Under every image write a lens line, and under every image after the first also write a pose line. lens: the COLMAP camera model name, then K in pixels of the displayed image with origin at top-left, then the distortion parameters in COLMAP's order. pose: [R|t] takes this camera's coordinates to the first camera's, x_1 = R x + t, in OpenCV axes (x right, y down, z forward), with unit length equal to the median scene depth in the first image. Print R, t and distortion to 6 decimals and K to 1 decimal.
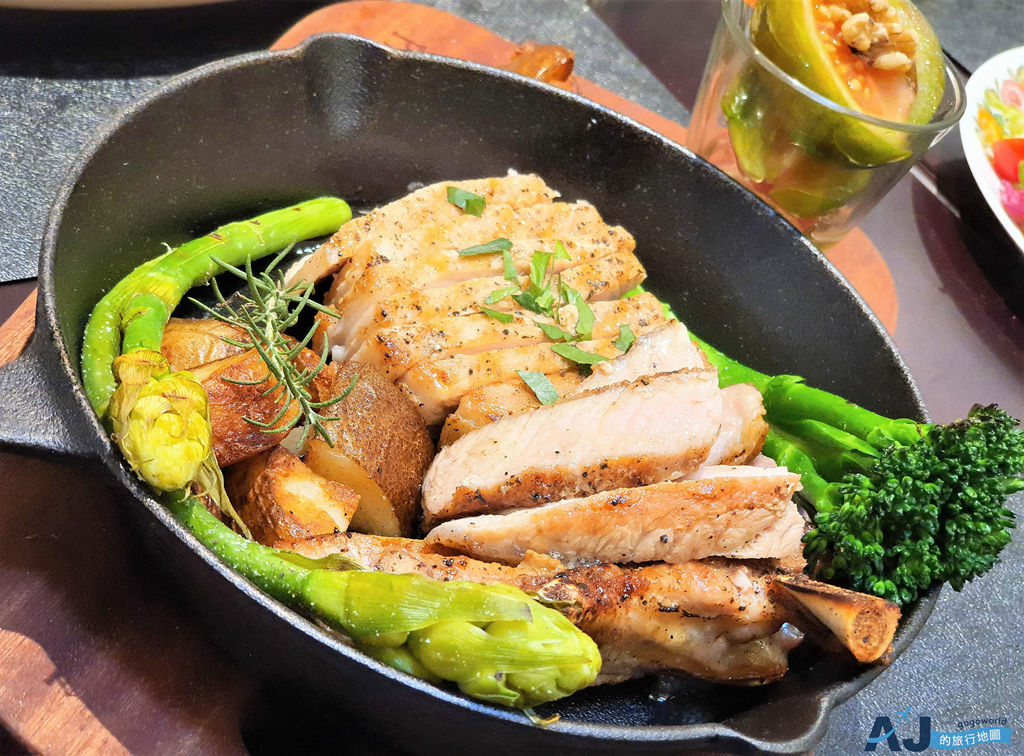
lens RADIAL K [[1619.9, 0, 512.9], [0, 1619.9, 378.4], [0, 0, 1]] dist [-0.140547, 0.000000]
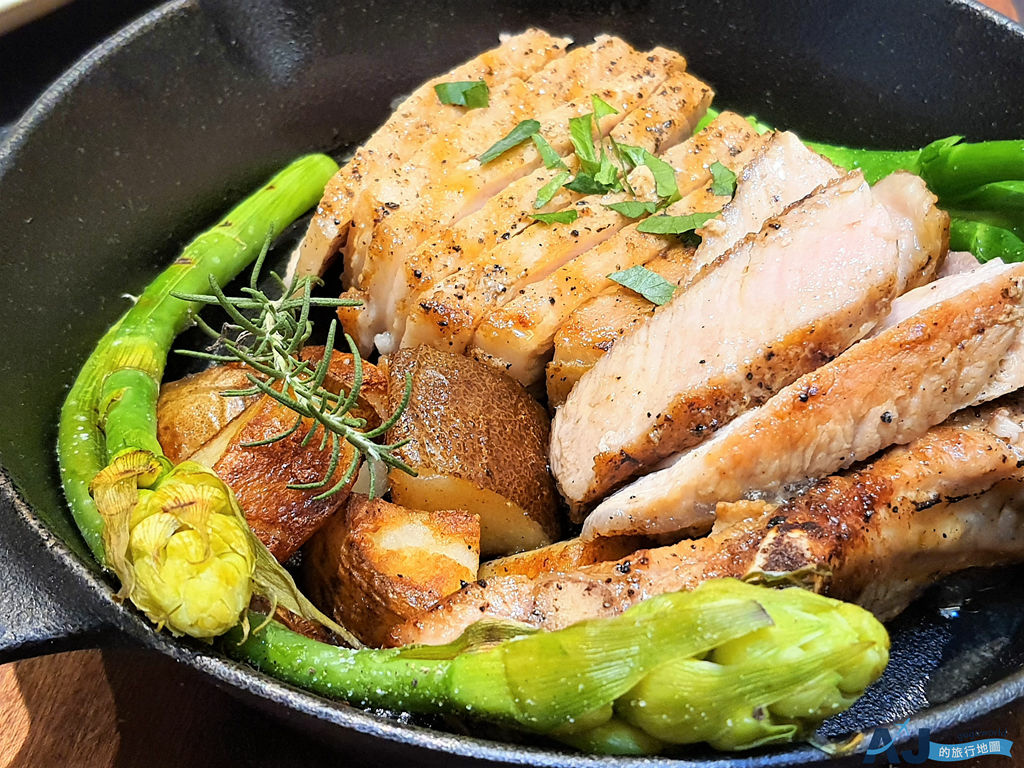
lens RADIAL K [[1713.1, 0, 511.5], [0, 1713.1, 384.3], [0, 0, 1]] dist [0.061121, 0.000000]
pose [[0.922352, -0.379036, -0.074825, 0.001837], [0.383057, 0.922409, 0.049285, -0.016319], [0.050338, -0.074120, 0.995978, 0.215762]]
